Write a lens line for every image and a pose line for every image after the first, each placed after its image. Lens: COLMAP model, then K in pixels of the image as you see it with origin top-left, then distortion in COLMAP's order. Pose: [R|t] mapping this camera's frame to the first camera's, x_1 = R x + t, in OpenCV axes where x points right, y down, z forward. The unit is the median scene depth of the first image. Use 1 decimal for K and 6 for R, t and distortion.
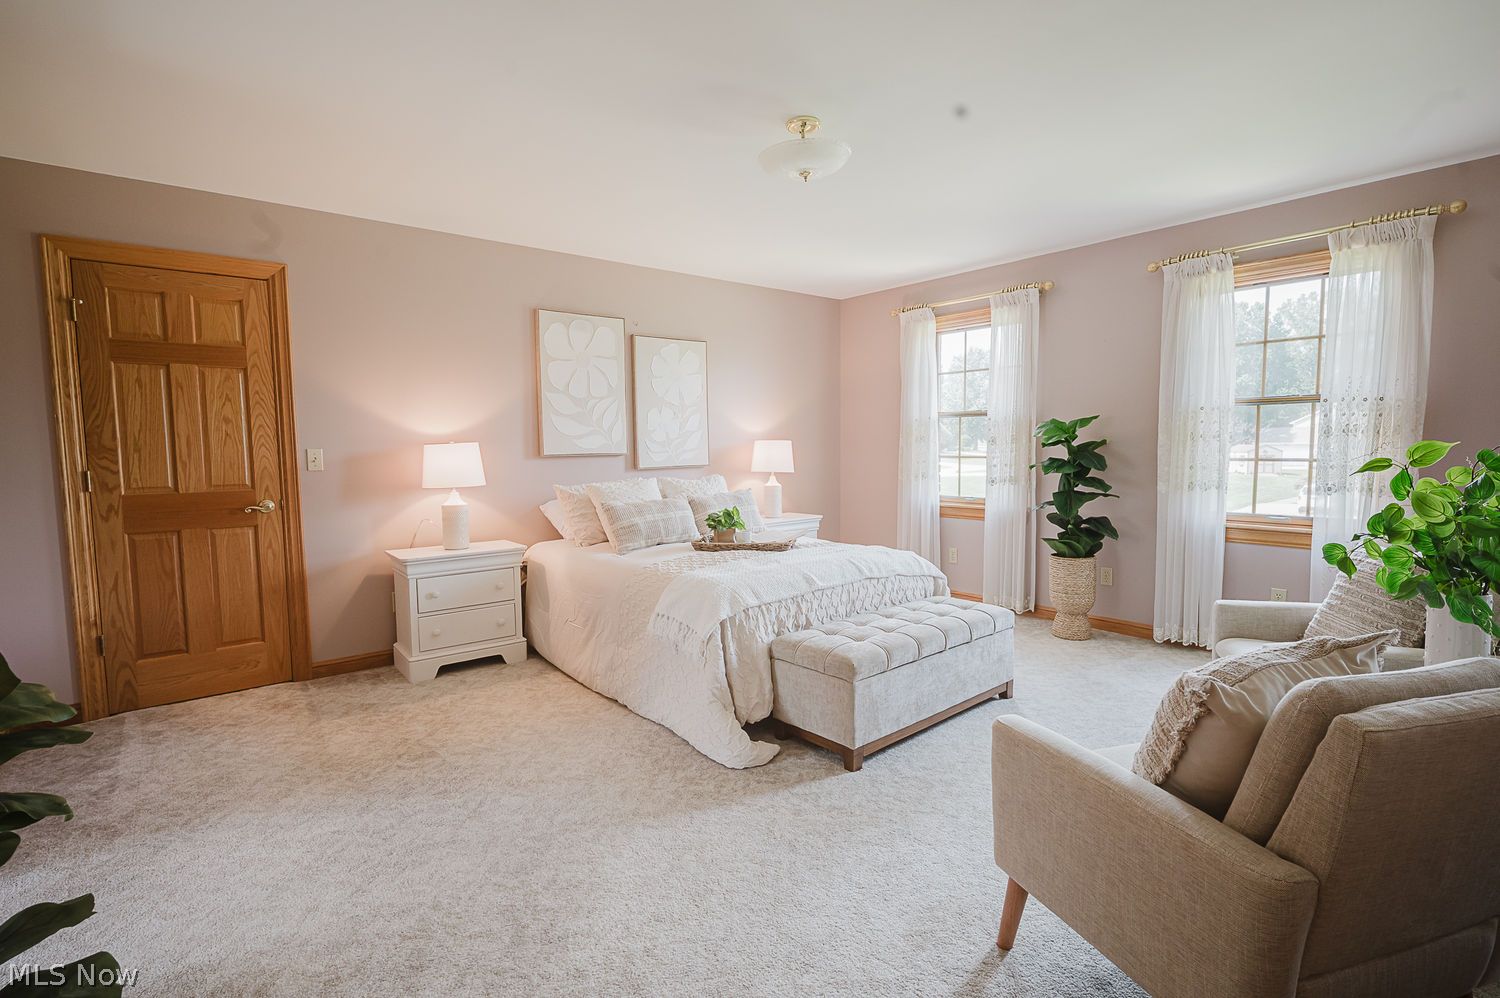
lens RADIAL K [[694.0, 0, 760.0], [0, 694.0, 498.6], [0, 0, 1]] dist [-0.002888, -0.000854]
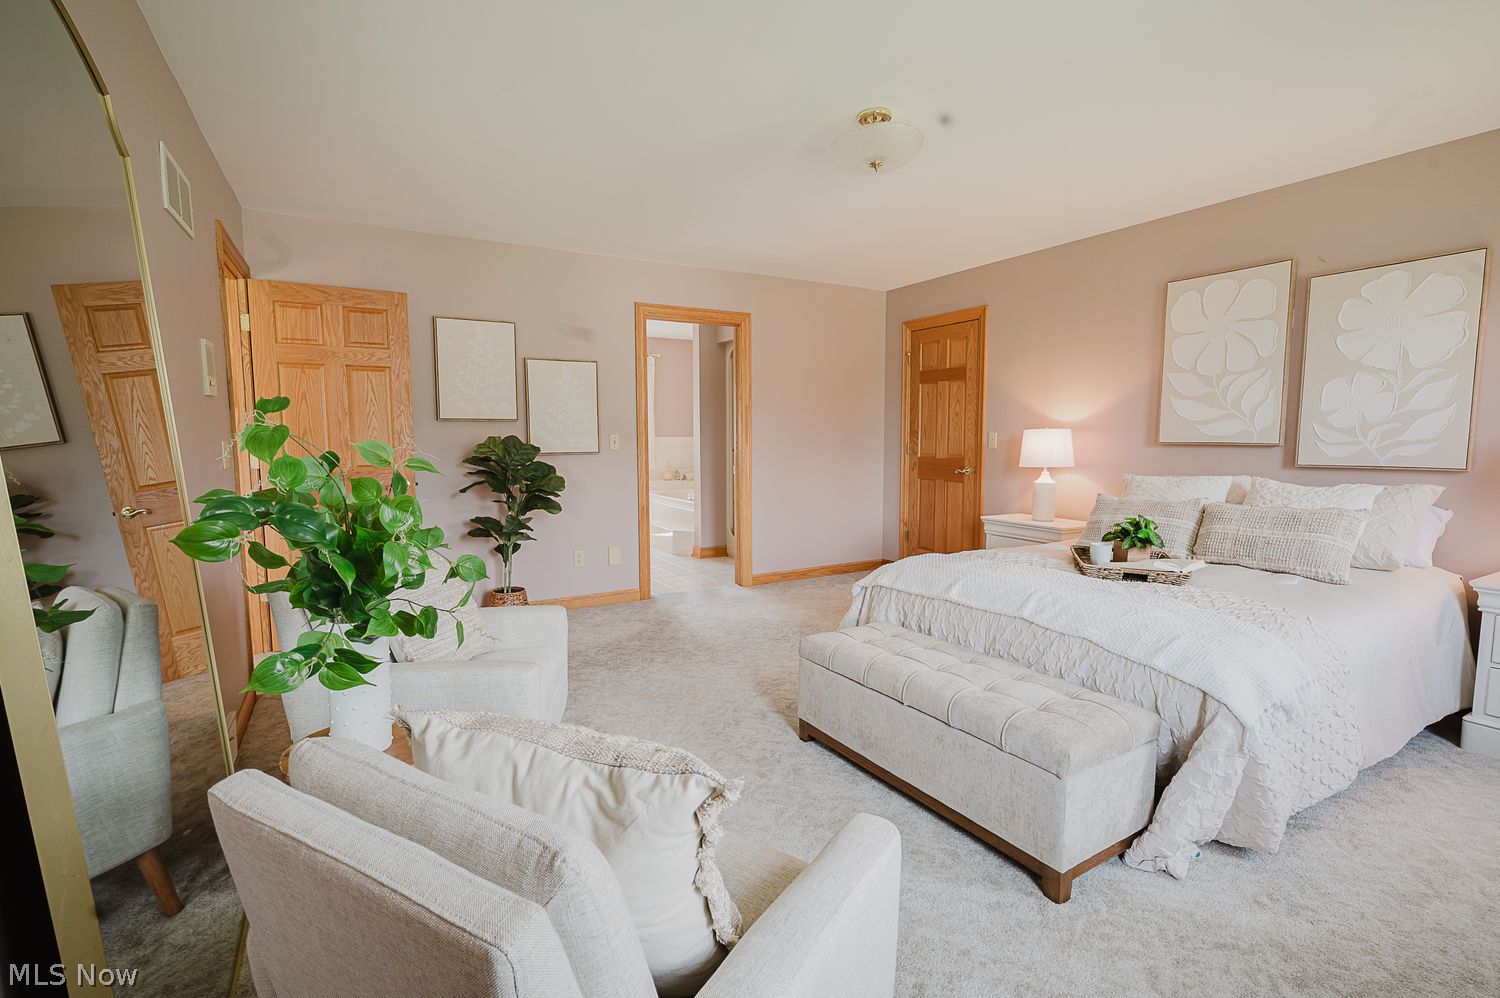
lens RADIAL K [[694.0, 0, 755.7], [0, 694.0, 498.9], [0, 0, 1]] dist [-0.002888, -0.000854]
pose [[-0.154905, 0.107715, -0.982040, 0.681113], [-0.070599, 0.990290, 0.119756, -0.060665], [0.985404, 0.087882, -0.145796, 0.612425]]
